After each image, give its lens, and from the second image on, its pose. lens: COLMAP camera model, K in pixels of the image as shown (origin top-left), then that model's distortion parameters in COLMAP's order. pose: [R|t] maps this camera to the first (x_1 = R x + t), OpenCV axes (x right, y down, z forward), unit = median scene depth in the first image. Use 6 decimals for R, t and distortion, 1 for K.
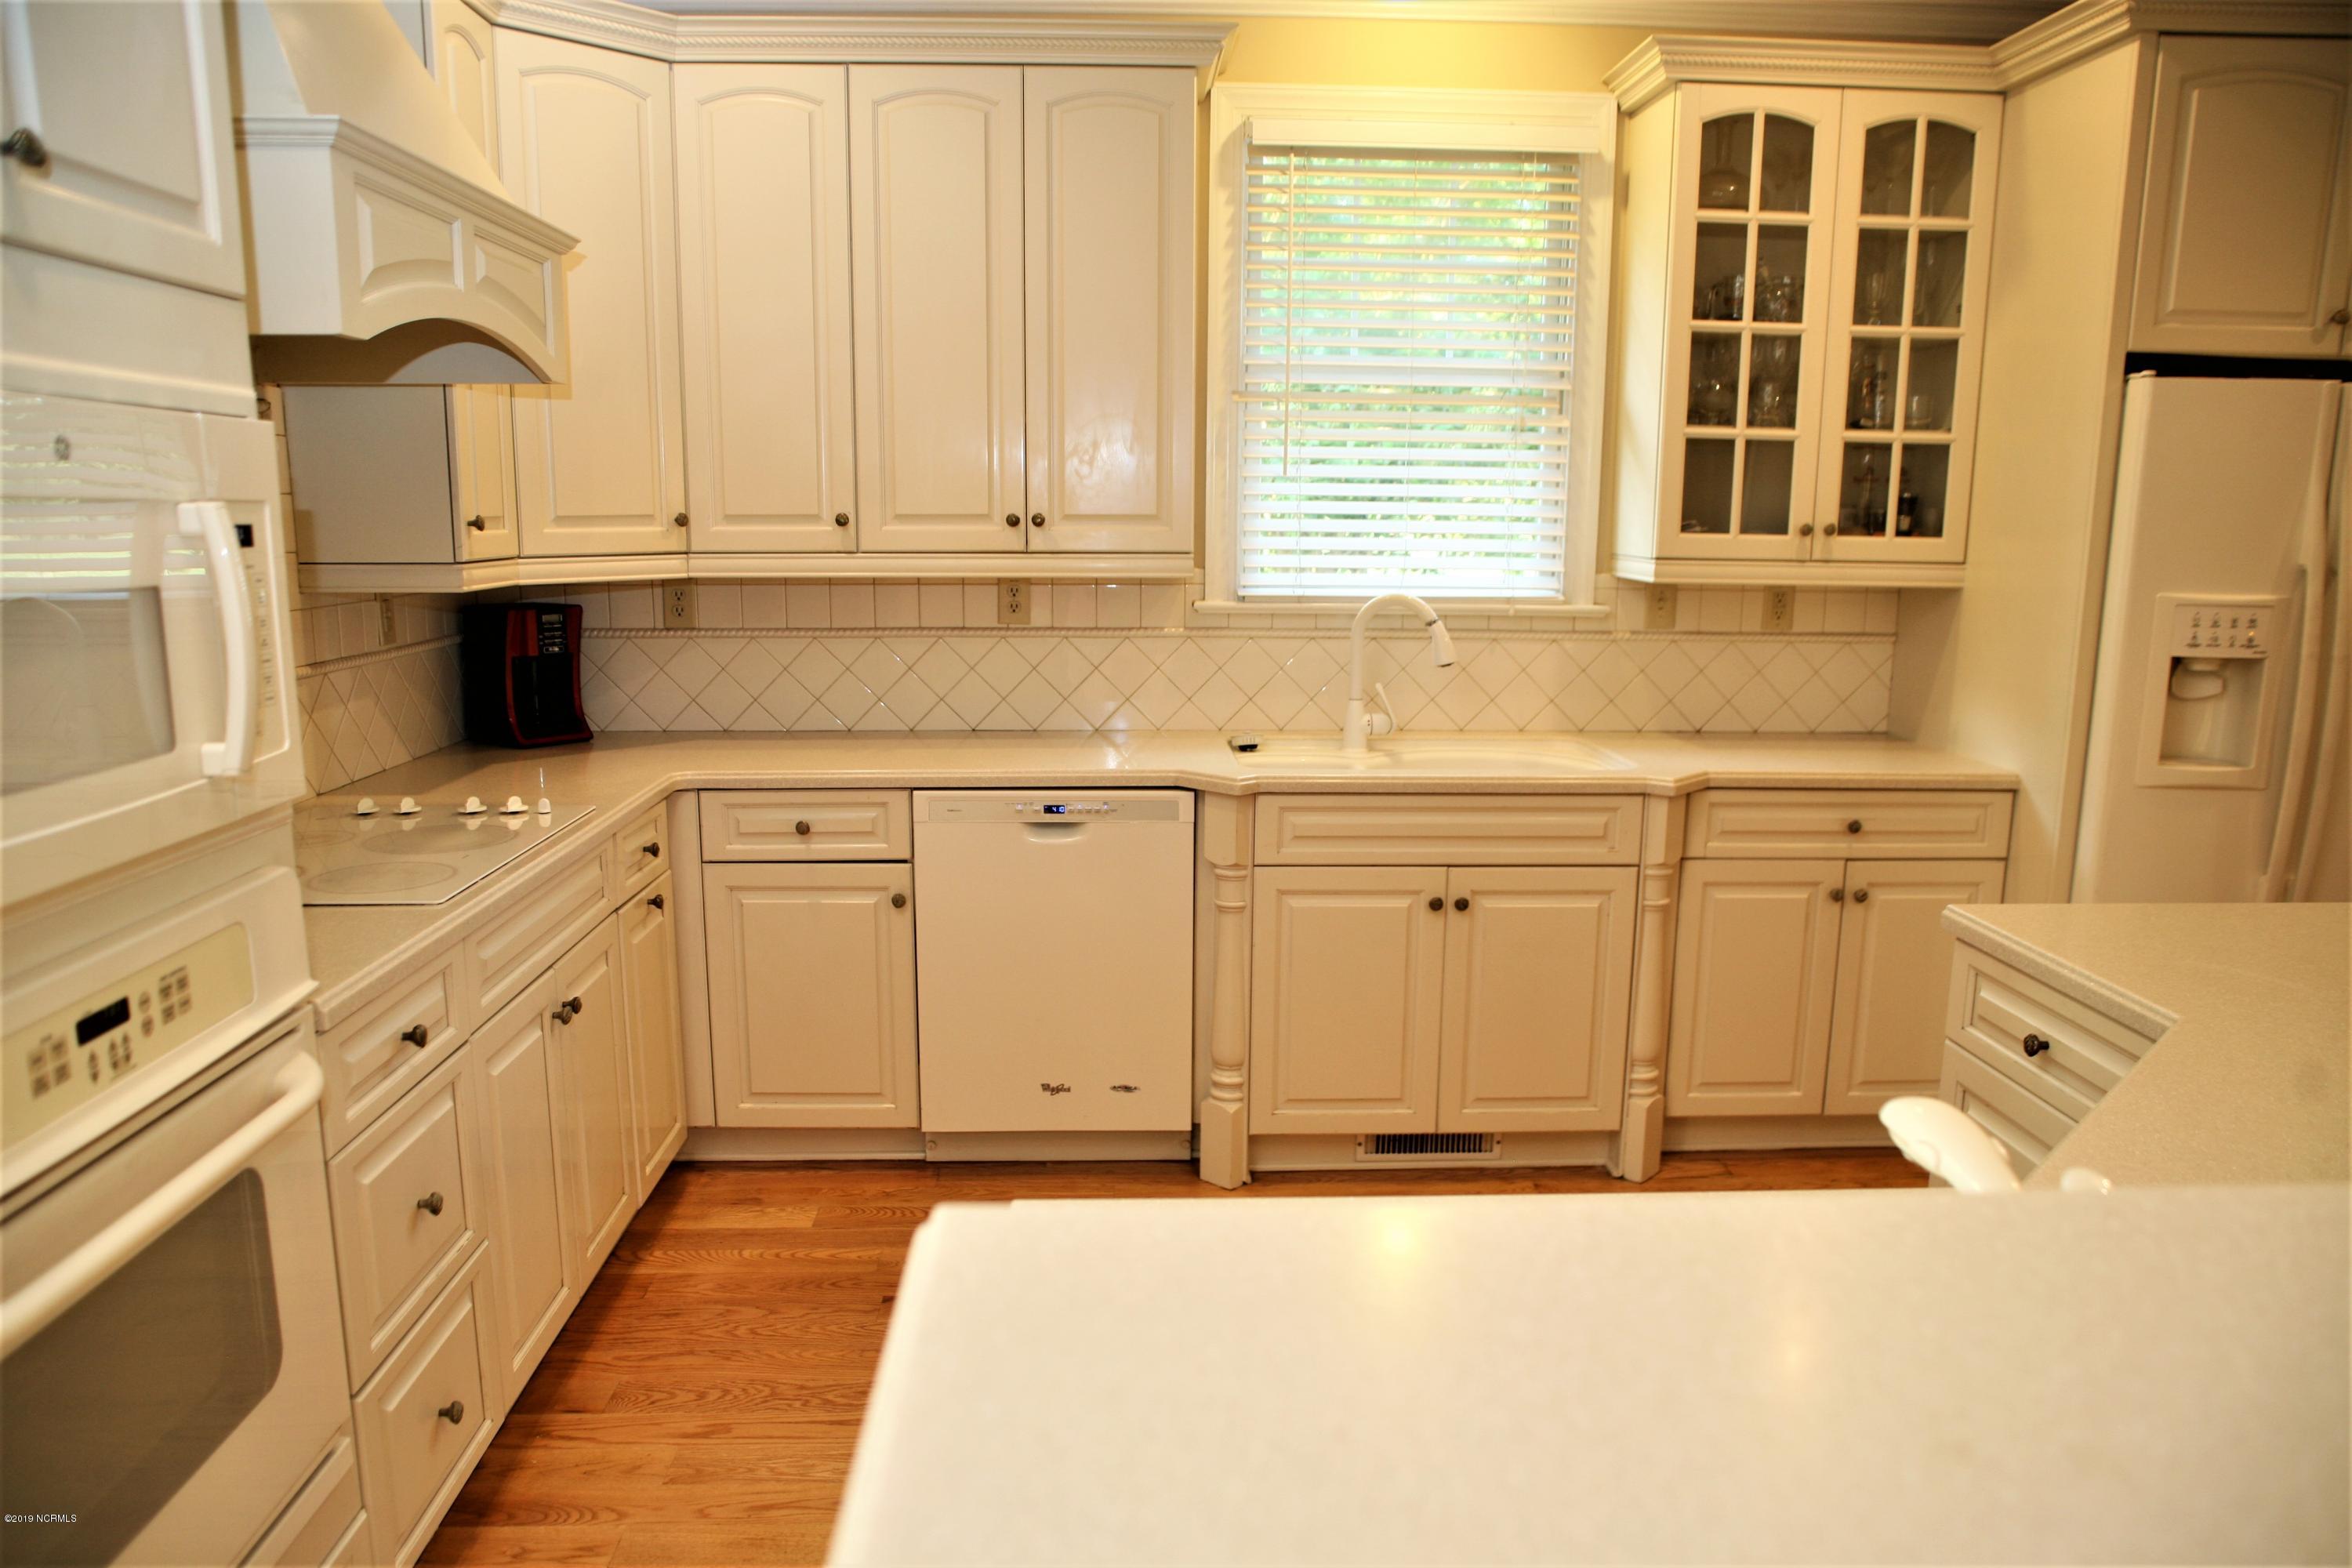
lens RADIAL K [[1651.8, 0, 1167.2], [0, 1651.8, 802.4], [0, 0, 1]] dist [-0.085467, 0.062633]
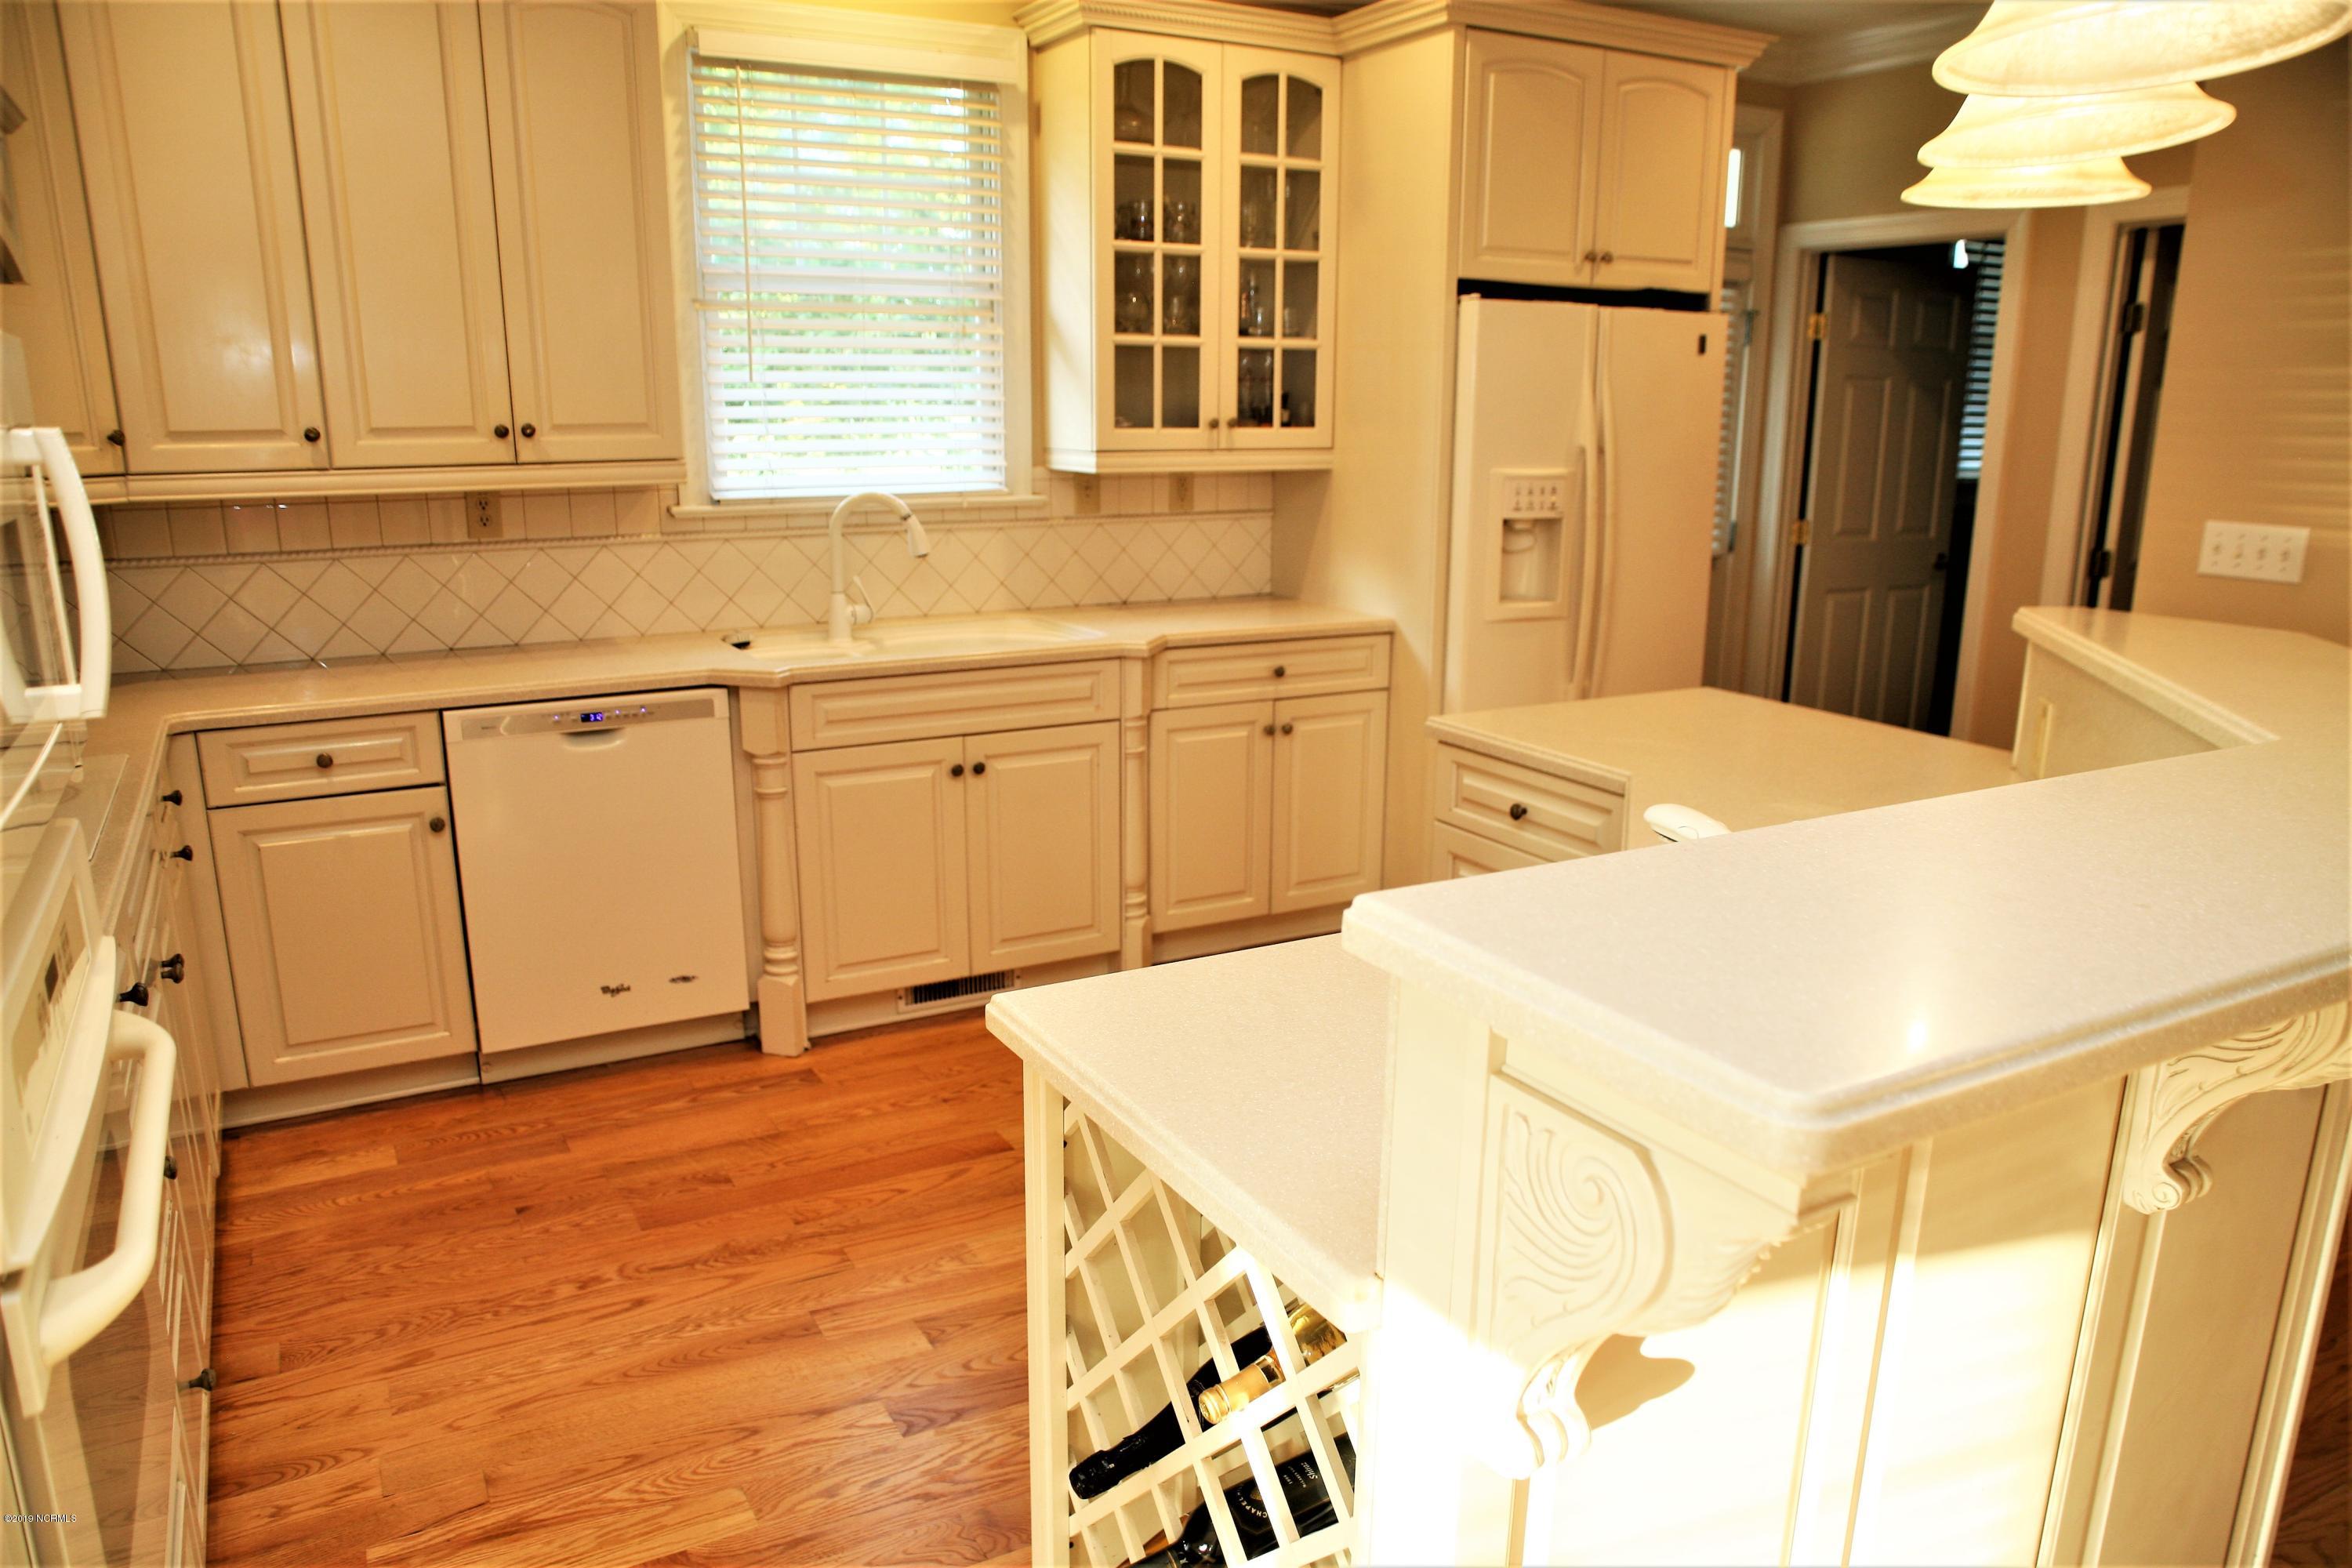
lens RADIAL K [[1651.8, 0, 1157.2], [0, 1651.8, 800.1], [0, 0, 1]] dist [-0.085467, 0.062633]
pose [[0.896446, -0.111173, 0.428981, -0.189079], [0.084952, 0.993179, 0.079864, 0.003893], [-0.434933, -0.035151, 0.899776, -0.058238]]
